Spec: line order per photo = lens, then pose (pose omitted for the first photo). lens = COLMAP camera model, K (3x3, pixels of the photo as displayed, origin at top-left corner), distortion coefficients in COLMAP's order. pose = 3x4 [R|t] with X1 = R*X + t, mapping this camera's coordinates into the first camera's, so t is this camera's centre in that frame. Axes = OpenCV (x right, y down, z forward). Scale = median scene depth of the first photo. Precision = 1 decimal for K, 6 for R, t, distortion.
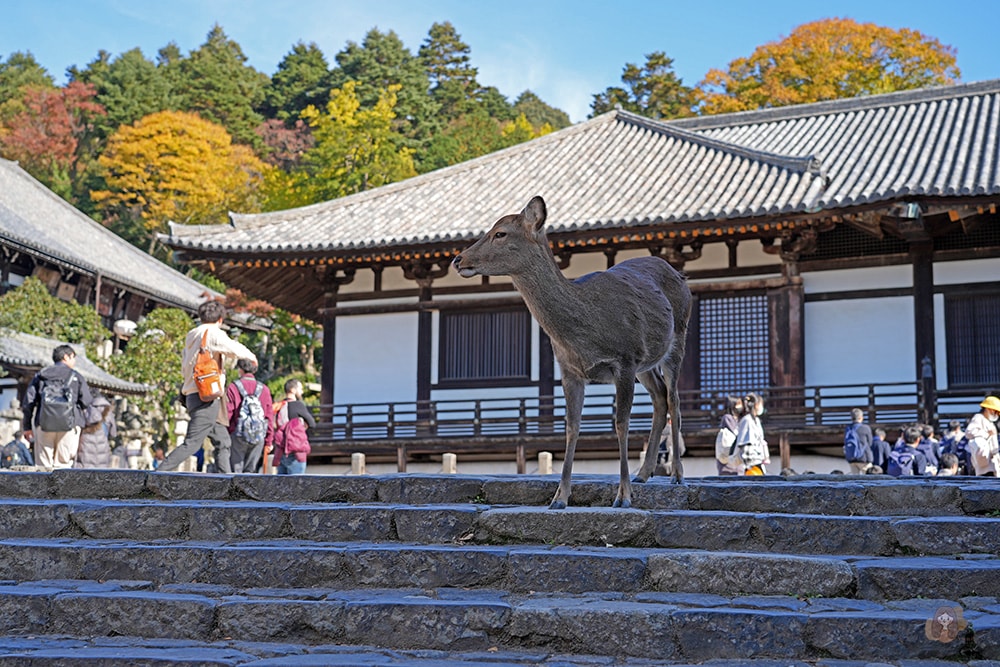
lens RADIAL K [[1338.4, 0, 500.0], [0, 1338.4, 333.5], [0, 0, 1]] dist [0.000258, 0.013183]
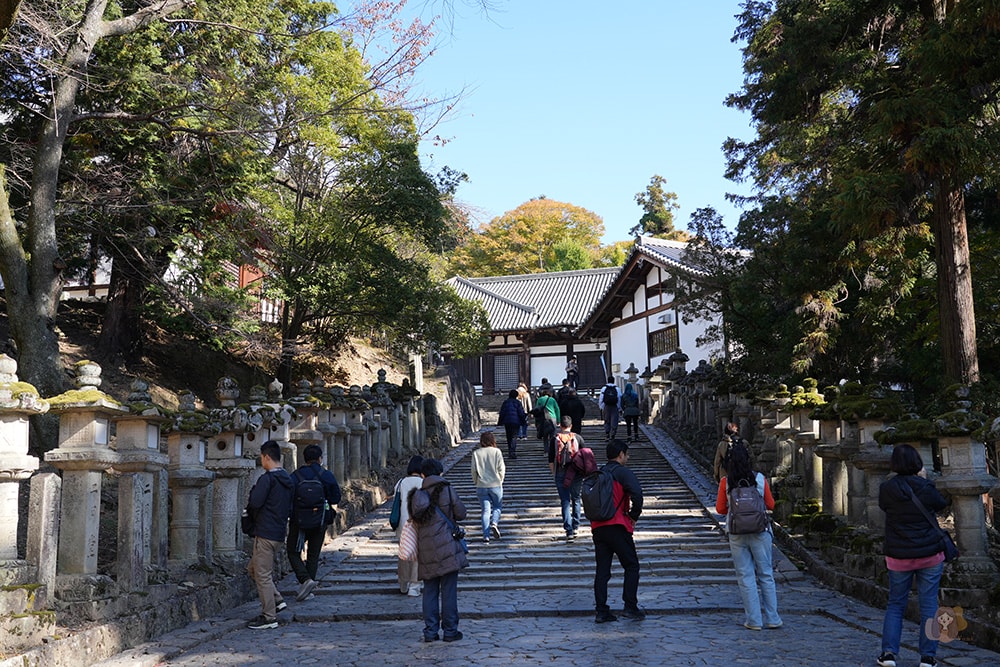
lens RADIAL K [[1338.4, 0, 500.0], [0, 1338.4, 333.5], [0, 0, 1]] dist [0.000258, 0.013183]
pose [[0.979009, -0.001609, 0.203812, -0.420096], [0.000634, 0.999988, 0.004848, -0.088051], [-0.203817, -0.004617, 0.978998, -1.789404]]
